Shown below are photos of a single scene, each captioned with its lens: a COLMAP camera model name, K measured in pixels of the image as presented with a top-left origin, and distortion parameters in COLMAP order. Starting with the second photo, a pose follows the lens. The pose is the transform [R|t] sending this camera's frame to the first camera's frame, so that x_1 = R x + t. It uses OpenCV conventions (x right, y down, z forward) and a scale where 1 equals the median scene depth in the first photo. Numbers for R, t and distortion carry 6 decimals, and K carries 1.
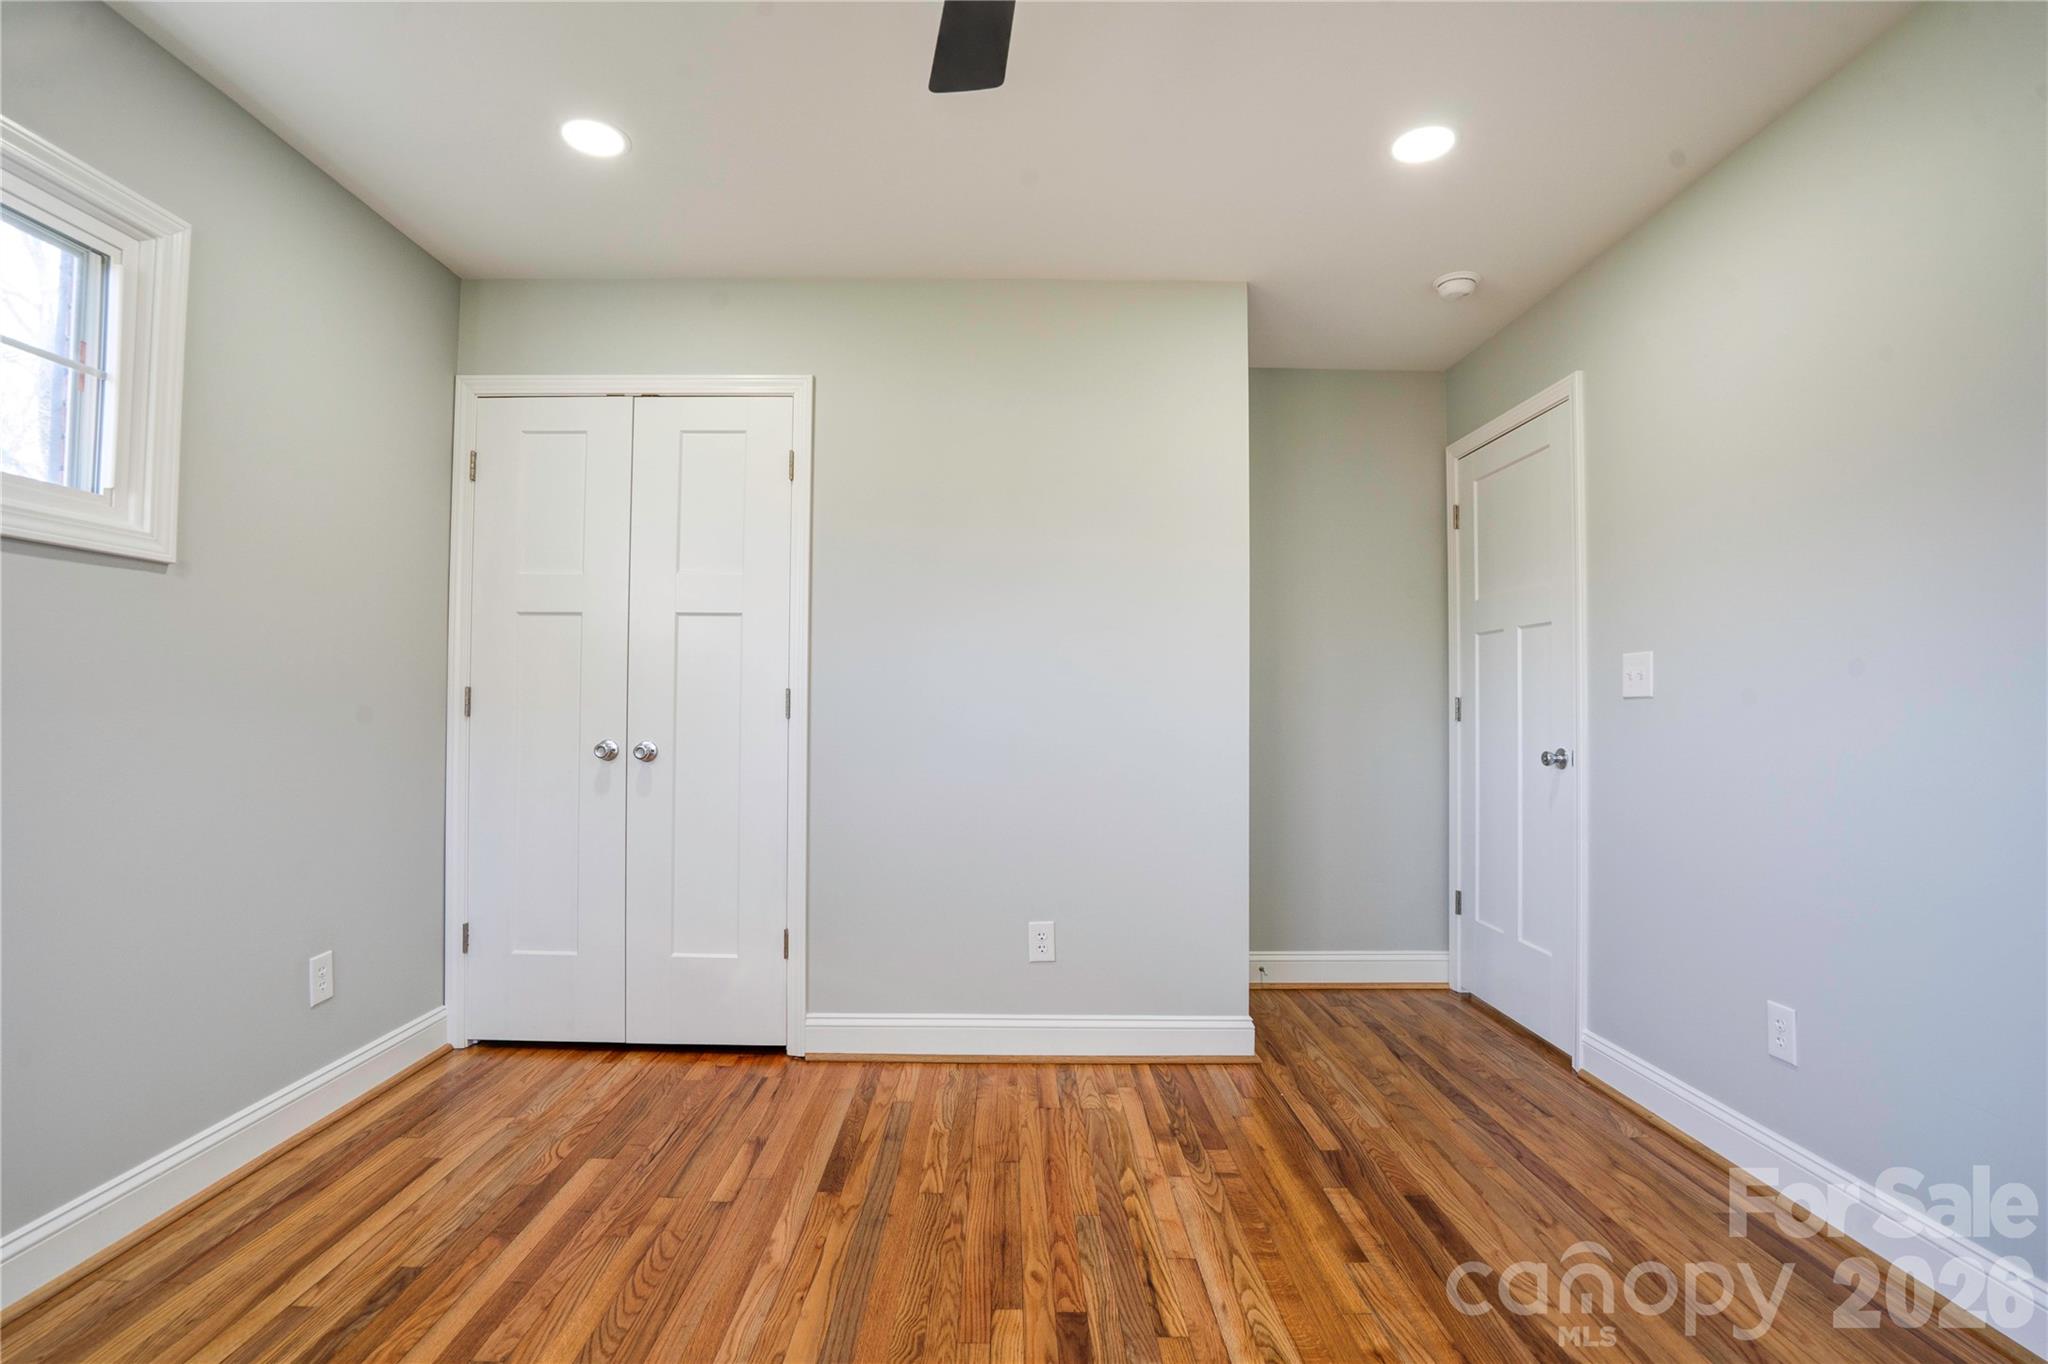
lens RADIAL K [[952.0, 0, 1008.4], [0, 952.0, 684.4], [0, 0, 1]] dist [-0.061106, 0.023486]
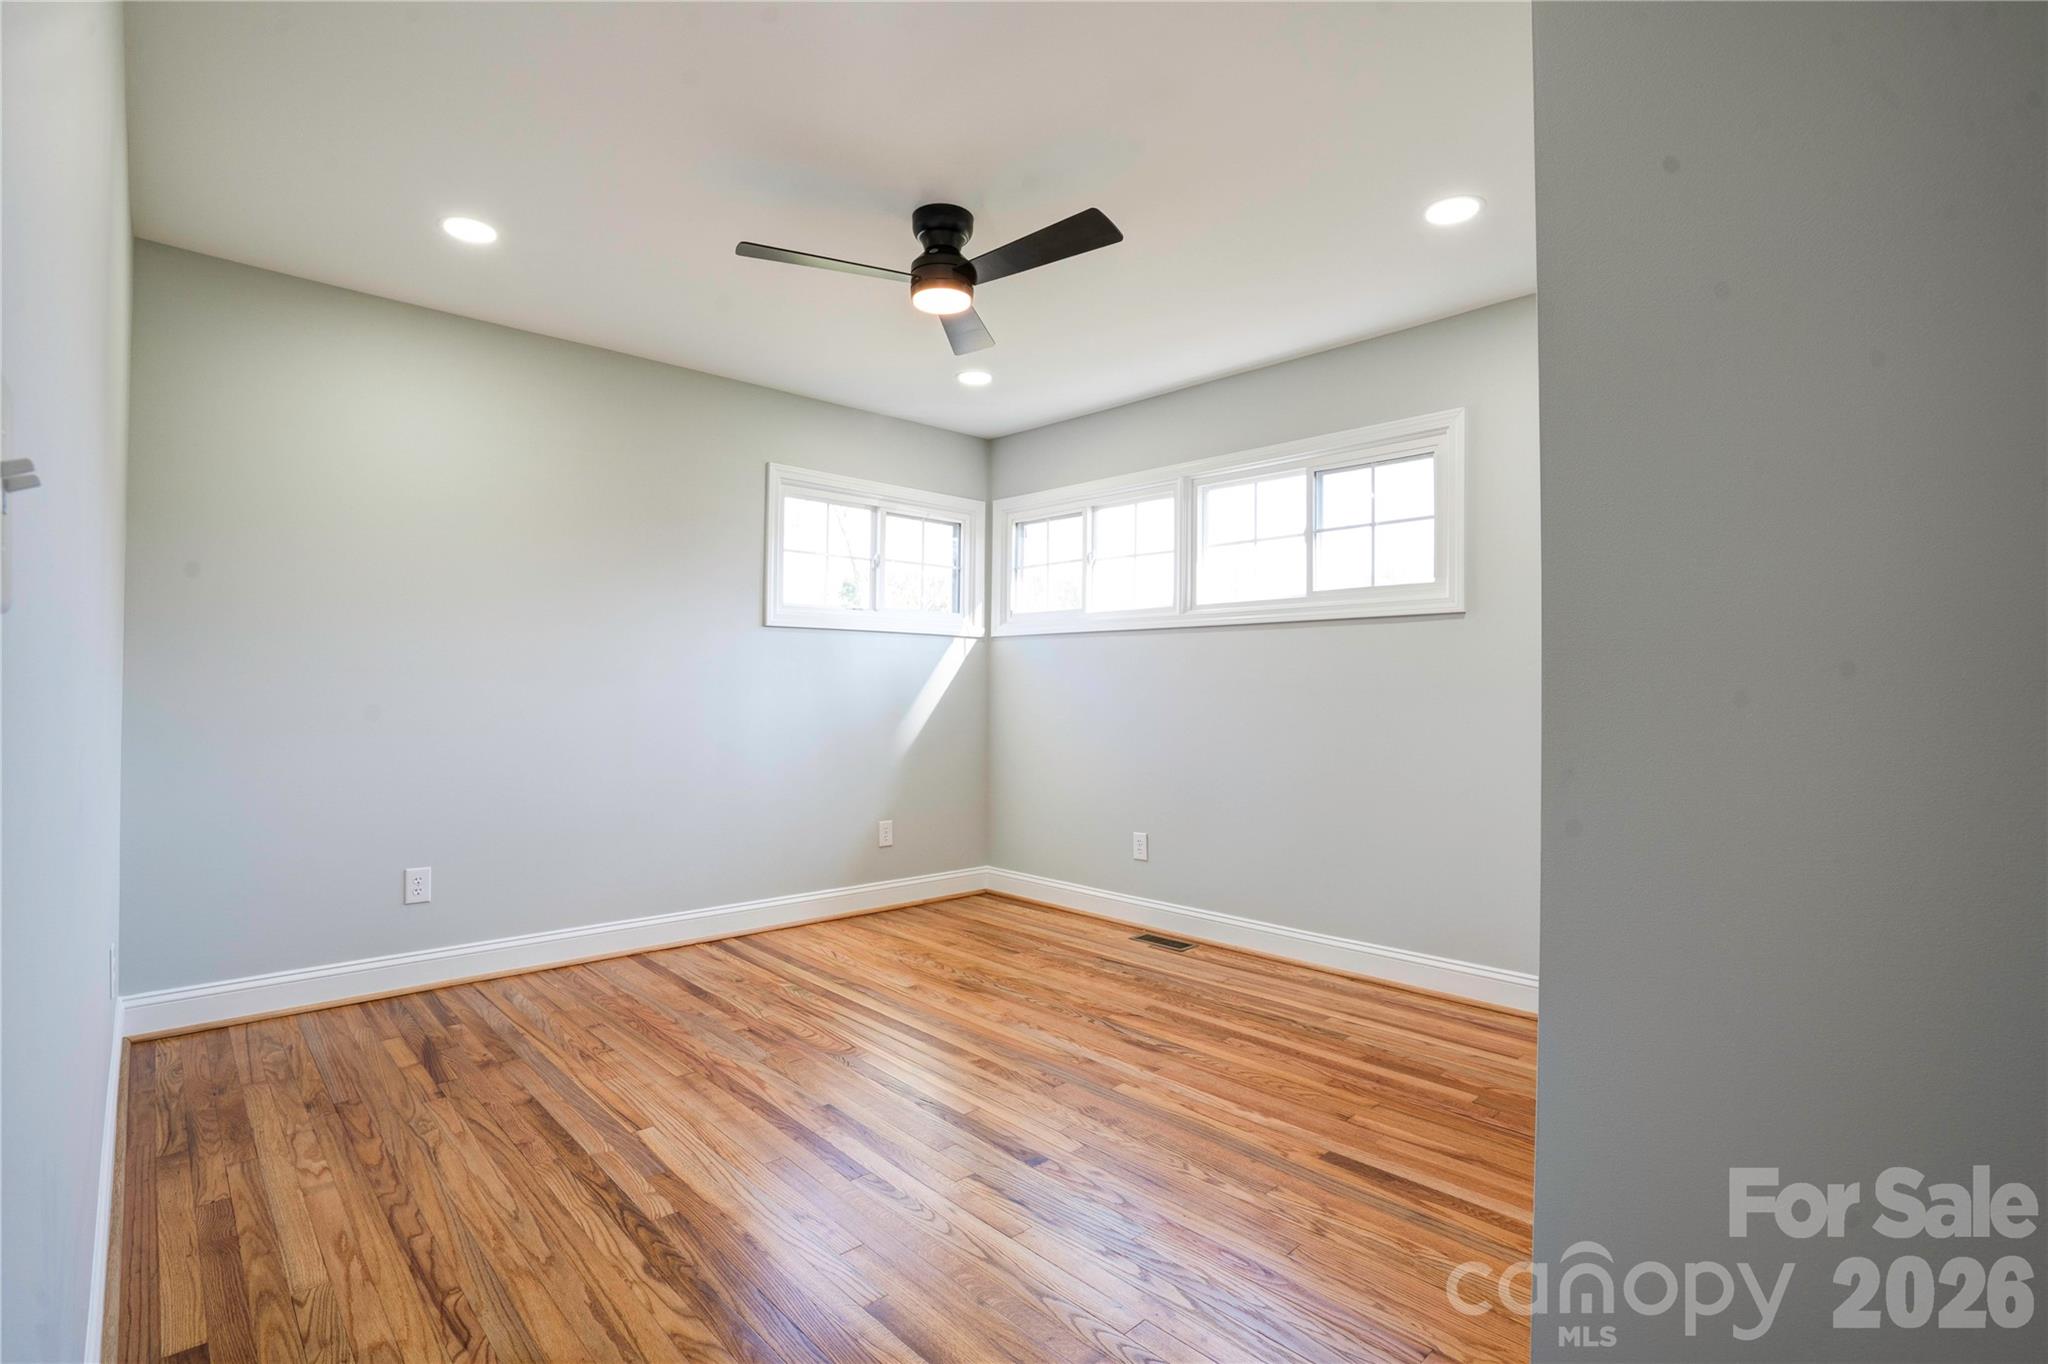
lens RADIAL K [[952.0, 0, 1008.4], [0, 952.0, 684.4], [0, 0, 1]] dist [-0.061106, 0.023486]
pose [[-0.734121, -0.019028, -0.678752, 0.866351], [0.004678, 0.999442, -0.033079, 0.053939], [0.679002, -0.027459, -0.733623, 1.695758]]
